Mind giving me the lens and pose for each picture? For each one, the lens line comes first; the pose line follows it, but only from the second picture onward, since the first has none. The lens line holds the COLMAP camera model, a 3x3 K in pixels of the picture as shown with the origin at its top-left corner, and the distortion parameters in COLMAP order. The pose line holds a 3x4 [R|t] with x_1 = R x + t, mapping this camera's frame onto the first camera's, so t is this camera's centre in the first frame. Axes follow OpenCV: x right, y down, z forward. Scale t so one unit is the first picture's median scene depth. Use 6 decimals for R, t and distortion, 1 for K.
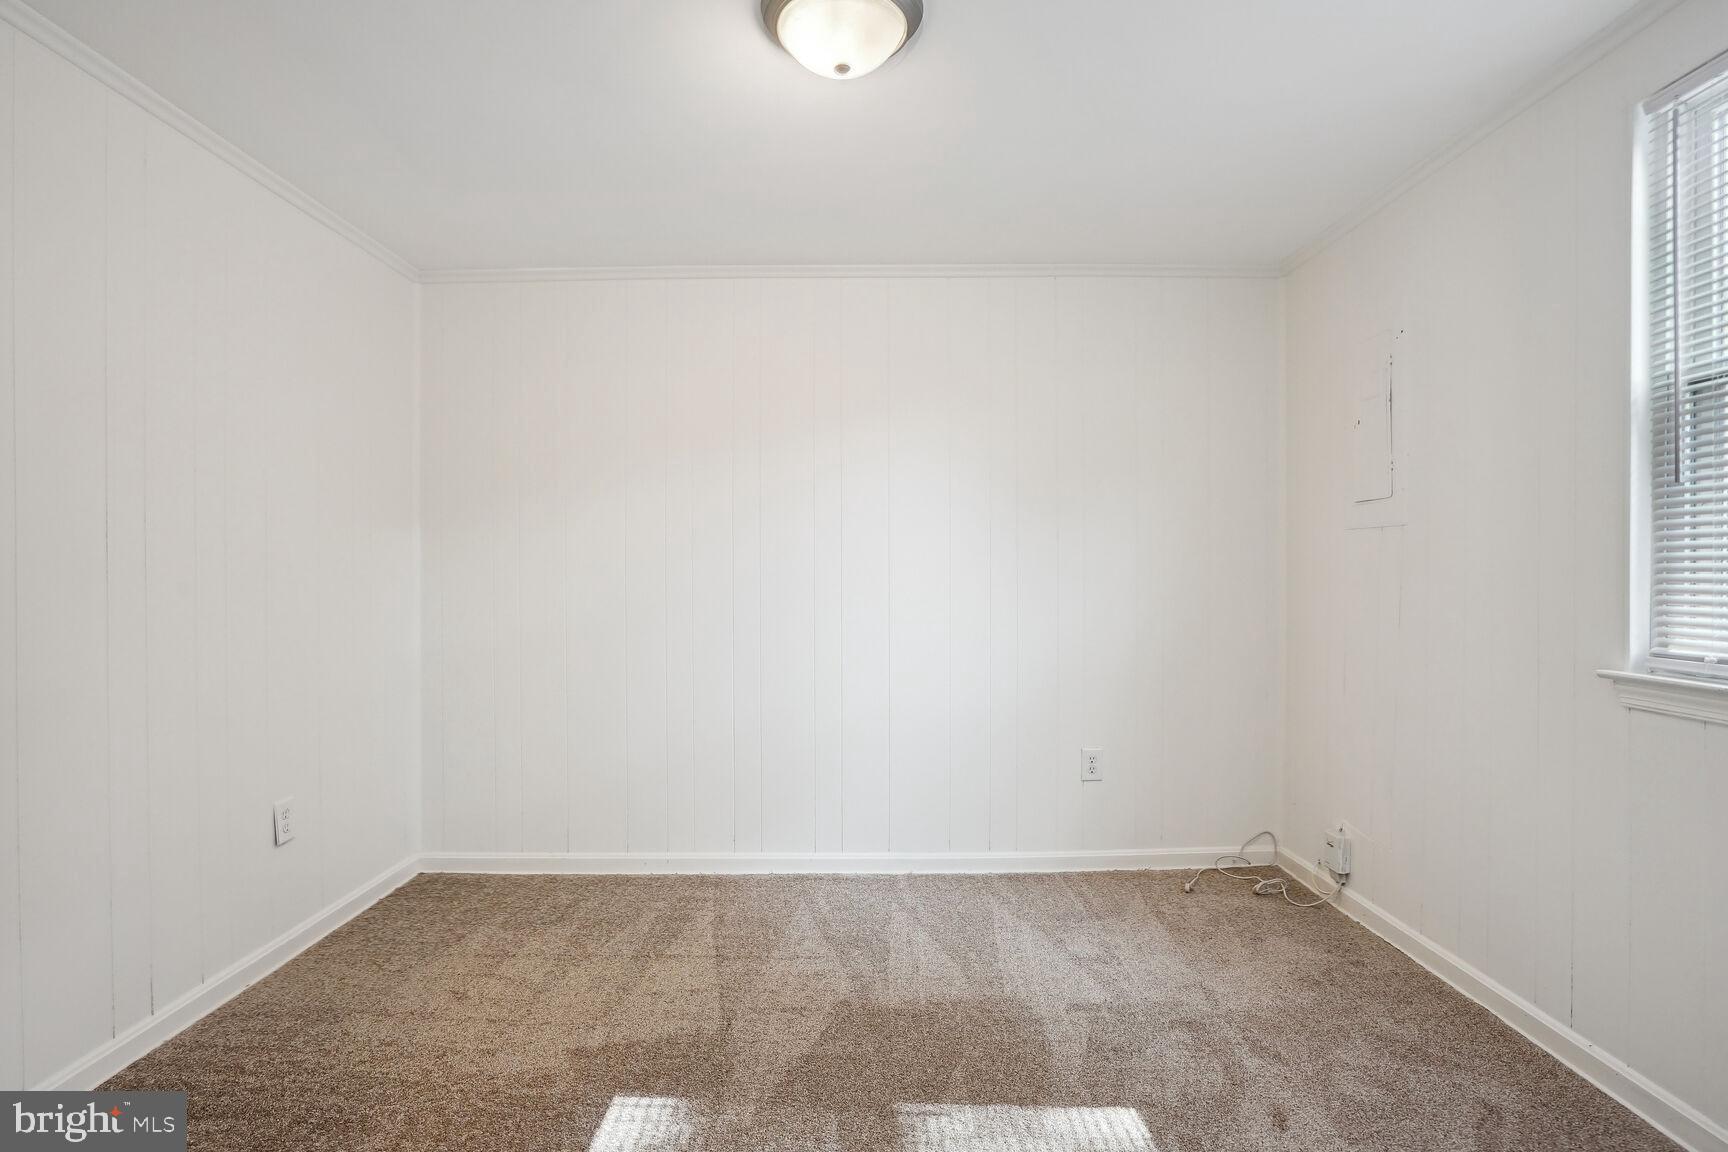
lens RADIAL K [[805.8, 0, 863.0], [0, 805.8, 577.0], [0, 0, 1]] dist [-0.020527, 0.002861]
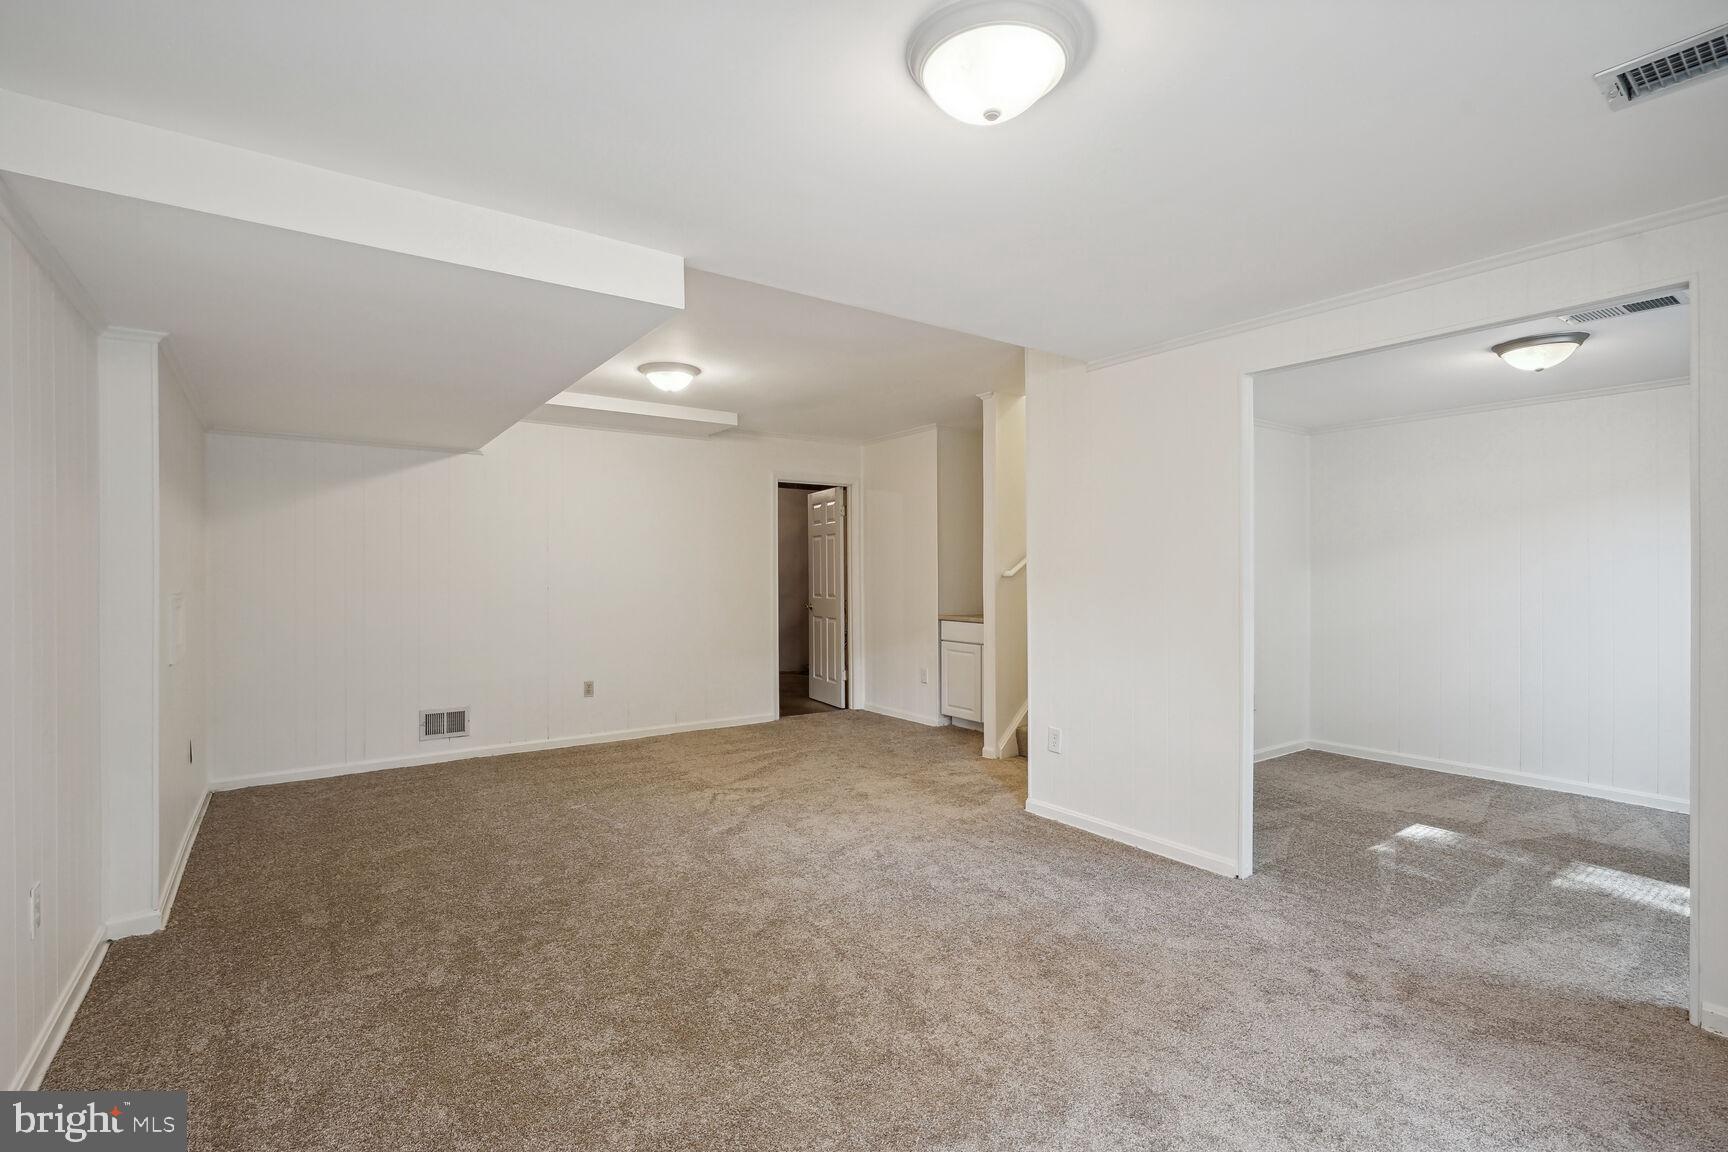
lens RADIAL K [[805.8, 0, 861.2], [0, 805.8, 581.0], [0, 0, 1]] dist [-0.020527, 0.002861]
pose [[0.577730, -0.002181, -0.816225, 0.510352], [0.004048, 0.999992, 0.000193, -0.039410], [0.816218, -0.003416, 0.577734, -1.299416]]
